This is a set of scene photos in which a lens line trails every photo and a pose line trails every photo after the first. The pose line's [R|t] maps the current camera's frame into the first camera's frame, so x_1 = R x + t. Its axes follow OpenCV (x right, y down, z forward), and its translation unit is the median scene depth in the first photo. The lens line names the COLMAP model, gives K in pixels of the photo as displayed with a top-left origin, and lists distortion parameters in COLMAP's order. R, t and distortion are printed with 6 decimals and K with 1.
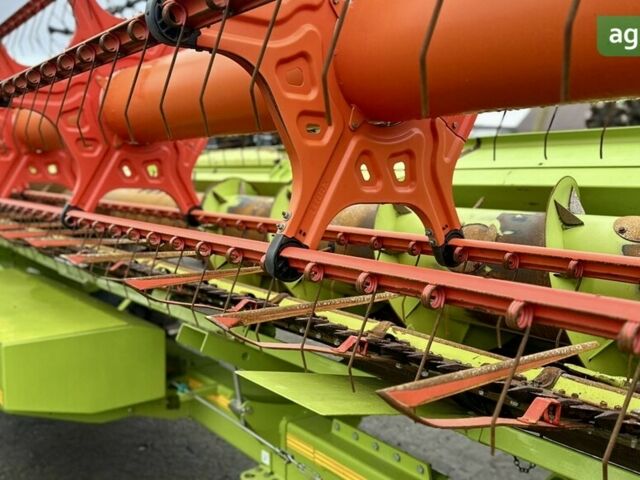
lens RADIAL K [[668.9, 0, 342.8], [0, 668.9, 243.2], [0, 0, 1]] dist [0.149893, -0.341057]
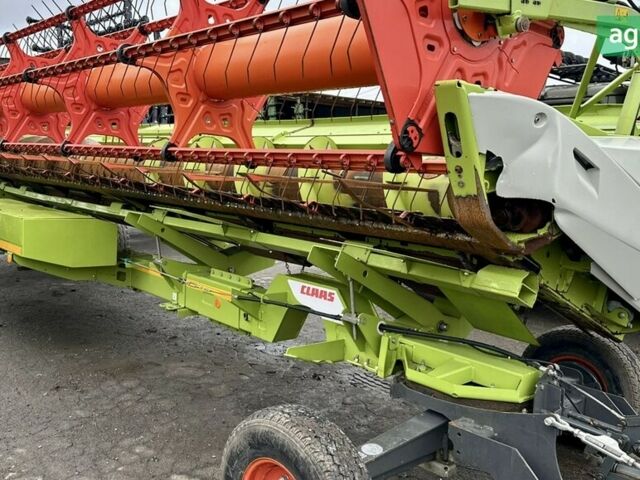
lens RADIAL K [[668.9, 0, 342.8], [0, 668.9, 243.2], [0, 0, 1]] dist [0.149893, -0.341057]
pose [[0.997101, 0.046548, 0.060190, 0.232212], [-0.046704, 0.998908, 0.001195, 0.182041], [-0.060068, -0.004003, 0.998186, -0.847513]]
